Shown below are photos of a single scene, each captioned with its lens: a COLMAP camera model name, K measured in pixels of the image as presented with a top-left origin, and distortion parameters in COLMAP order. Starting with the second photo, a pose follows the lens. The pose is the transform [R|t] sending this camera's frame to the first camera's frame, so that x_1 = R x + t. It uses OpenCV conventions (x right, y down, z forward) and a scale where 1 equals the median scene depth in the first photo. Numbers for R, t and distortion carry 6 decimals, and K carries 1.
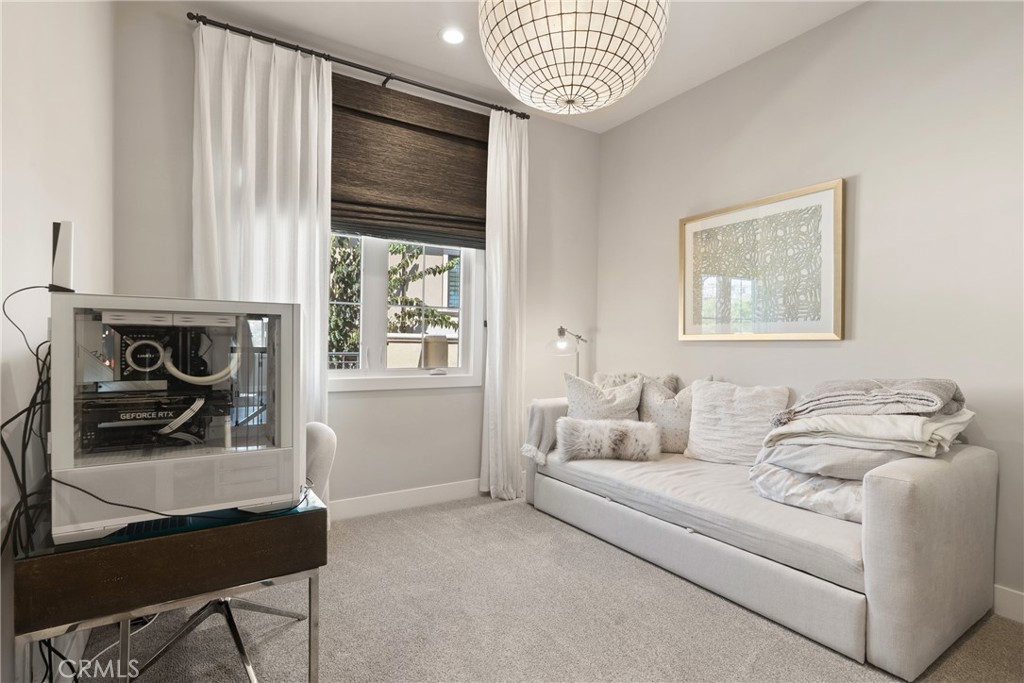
lens RADIAL K [[500.8, 0, 509.4], [0, 500.8, 344.5], [0, 0, 1]] dist [0.002801, -0.000398]
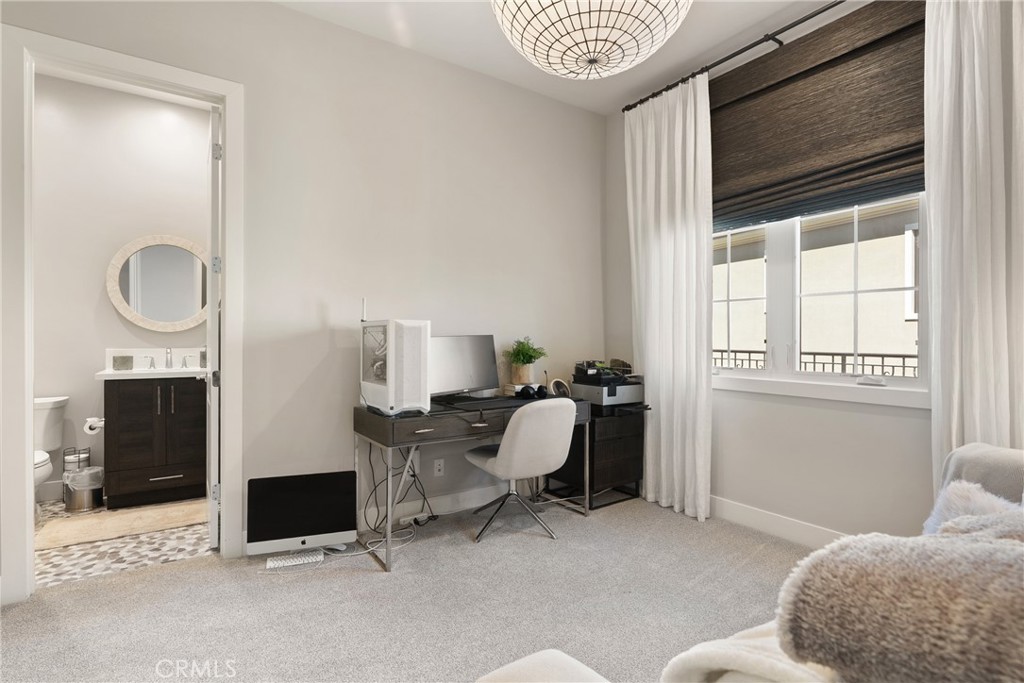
lens RADIAL K [[500.8, 0, 505.6], [0, 500.8, 333.9], [0, 0, 1]] dist [0.002801, -0.000398]
pose [[0.023749, -0.014980, -0.999606, 0.625479], [0.001532, 0.999887, -0.014948, -0.003272], [0.999717, -0.001177, 0.023769, 0.520797]]
